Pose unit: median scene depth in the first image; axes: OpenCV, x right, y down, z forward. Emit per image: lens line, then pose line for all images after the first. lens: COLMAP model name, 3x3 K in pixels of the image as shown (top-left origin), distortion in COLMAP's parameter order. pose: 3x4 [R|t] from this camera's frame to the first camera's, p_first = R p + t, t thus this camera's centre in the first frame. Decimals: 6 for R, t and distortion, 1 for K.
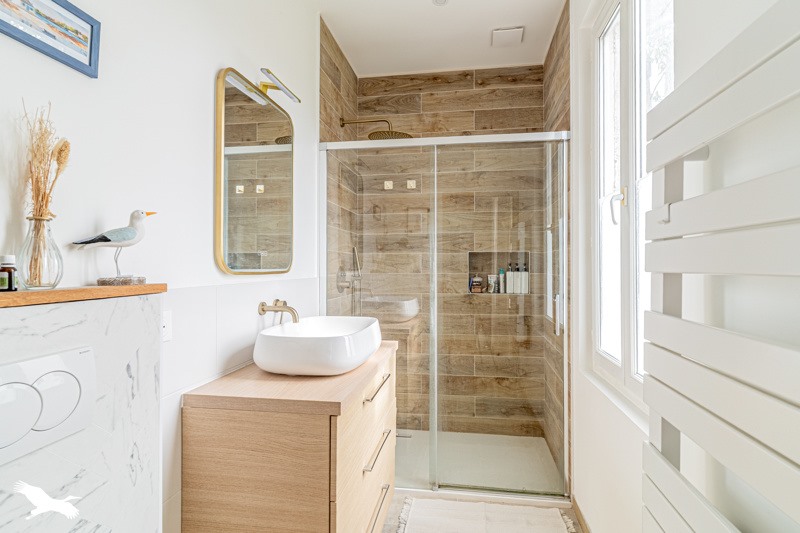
lens RADIAL K [[395.8, 0, 407.1], [0, 395.8, 262.1], [0, 0, 1]] dist [0.002957, 0.000205]
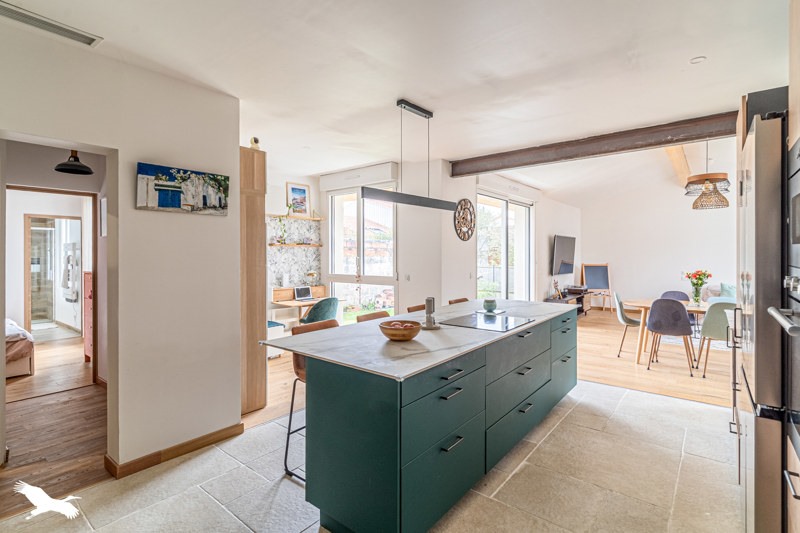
lens RADIAL K [[395.8, 0, 399.2], [0, 395.8, 260.8], [0, 0, 1]] dist [0.002957, 0.000205]
pose [[0.482313, -0.000277, 0.875999, -1.005627], [-0.000942, 0.999999, 0.000835, -0.006361], [-0.875998, -0.001228, 0.482312, -2.814223]]
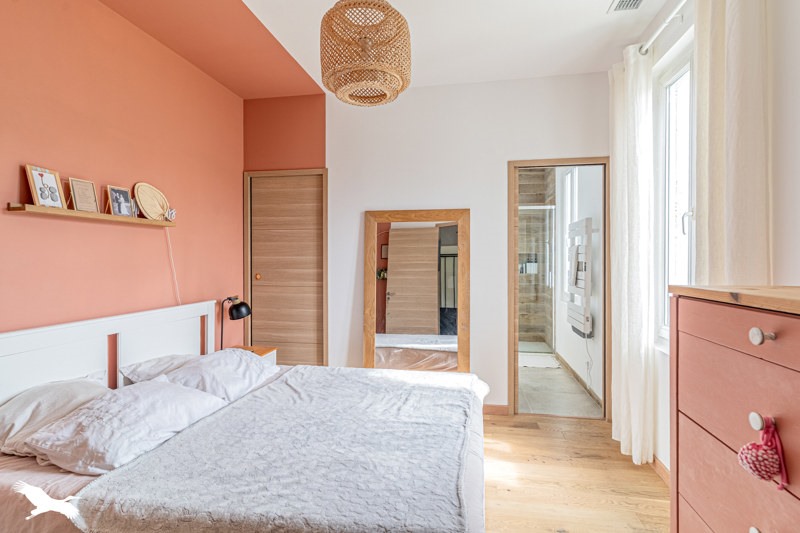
lens RADIAL K [[395.8, 0, 394.6], [0, 395.8, 264.0], [0, 0, 1]] dist [0.002957, 0.000205]
pose [[0.999641, 0.002144, -0.026705, -0.383880], [-0.002010, 0.999985, 0.005058, 0.021541], [0.026715, -0.005003, 0.999631, -1.090563]]
